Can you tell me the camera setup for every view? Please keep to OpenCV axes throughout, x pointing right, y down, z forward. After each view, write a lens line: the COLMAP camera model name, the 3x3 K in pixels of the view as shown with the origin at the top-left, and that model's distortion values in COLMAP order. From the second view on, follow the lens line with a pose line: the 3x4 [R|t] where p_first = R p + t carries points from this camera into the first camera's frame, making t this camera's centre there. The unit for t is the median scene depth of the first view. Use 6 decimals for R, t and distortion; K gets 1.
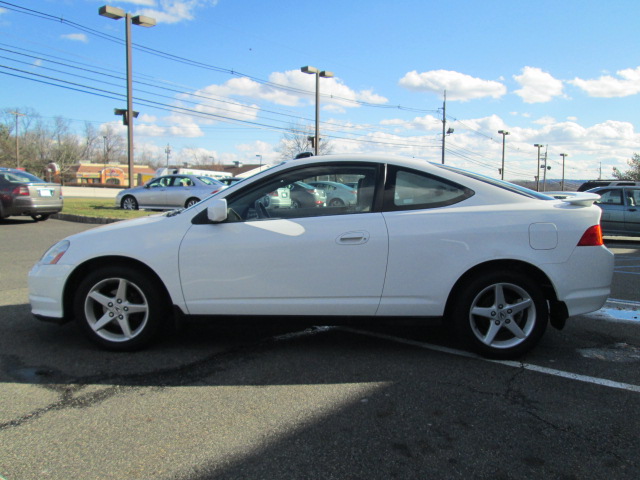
lens RADIAL K [[540.1, 0, 322.7], [0, 540.1, 240.8], [0, 0, 1]] dist [-0.006755, -0.006111]
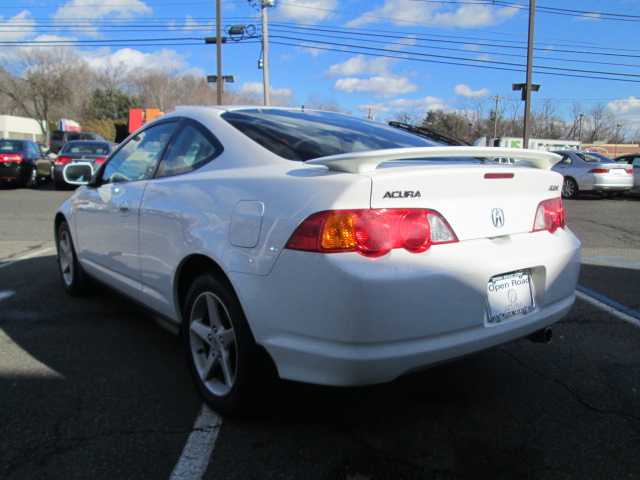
lens RADIAL K [[540.1, 0, 322.7], [0, 540.1, 240.8], [0, 0, 1]] dist [-0.006755, -0.006111]
pose [[0.612558, 0.101924, -0.783826, 0.187332], [-0.076945, 0.994631, 0.069204, -0.007673], [0.786671, 0.017920, 0.617112, 0.146530]]
